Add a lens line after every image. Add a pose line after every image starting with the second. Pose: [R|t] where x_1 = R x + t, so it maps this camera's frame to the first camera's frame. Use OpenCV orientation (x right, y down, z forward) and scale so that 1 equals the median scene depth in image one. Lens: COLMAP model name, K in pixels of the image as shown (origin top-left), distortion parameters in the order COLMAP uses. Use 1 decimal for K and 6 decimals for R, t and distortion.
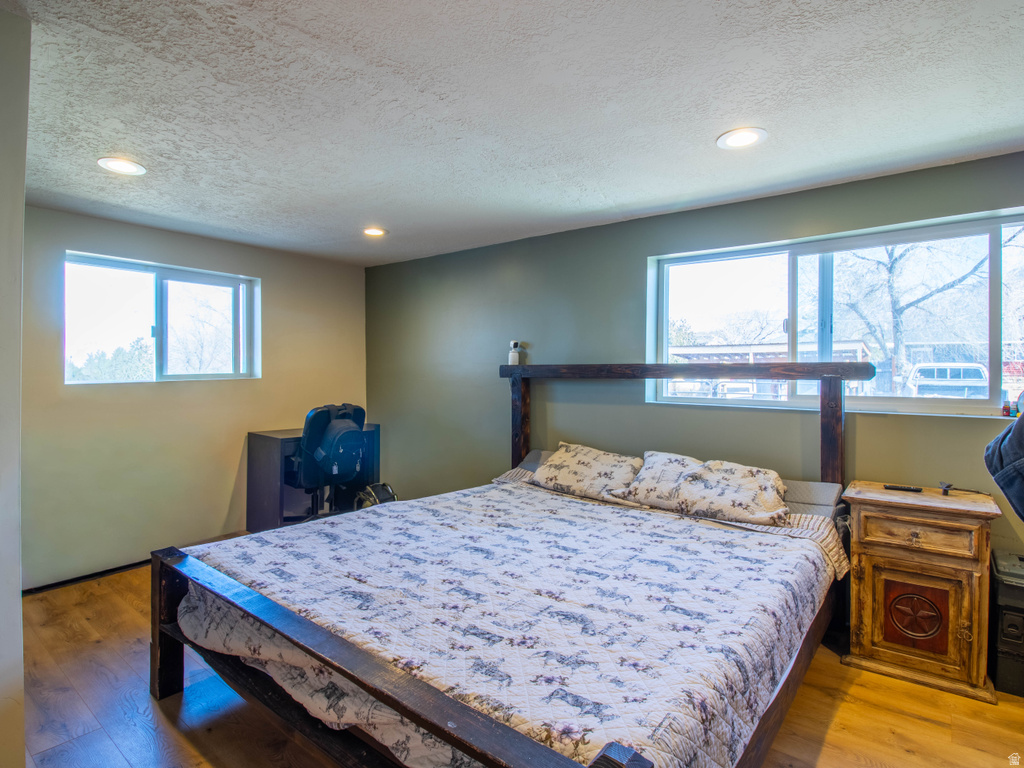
lens RADIAL K [[532.5, 0, 519.2], [0, 532.5, 372.8], [0, 0, 1]] dist [0.002797, -0.014018]
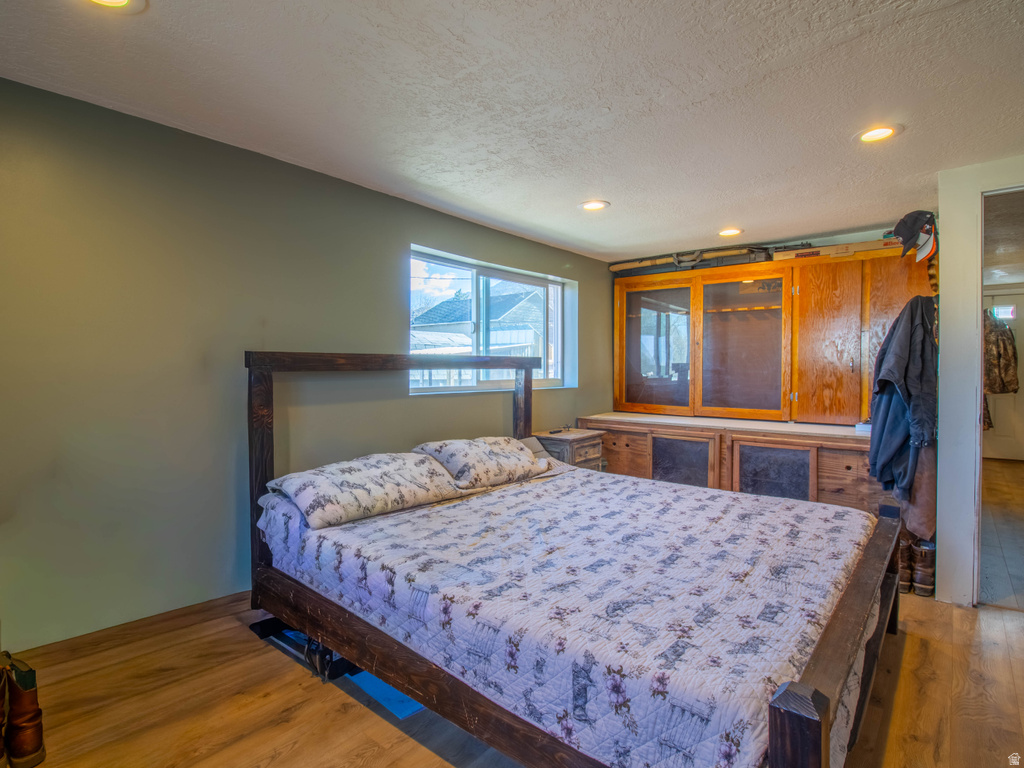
lens RADIAL K [[532.5, 0, 519.2], [0, 532.5, 372.8], [0, 0, 1]] dist [0.002797, -0.014018]
pose [[0.023479, -0.014972, 0.999612, -1.014137], [-0.000048, 0.999888, 0.014978, 0.002087], [-0.999724, -0.000400, 0.023475, 1.101180]]
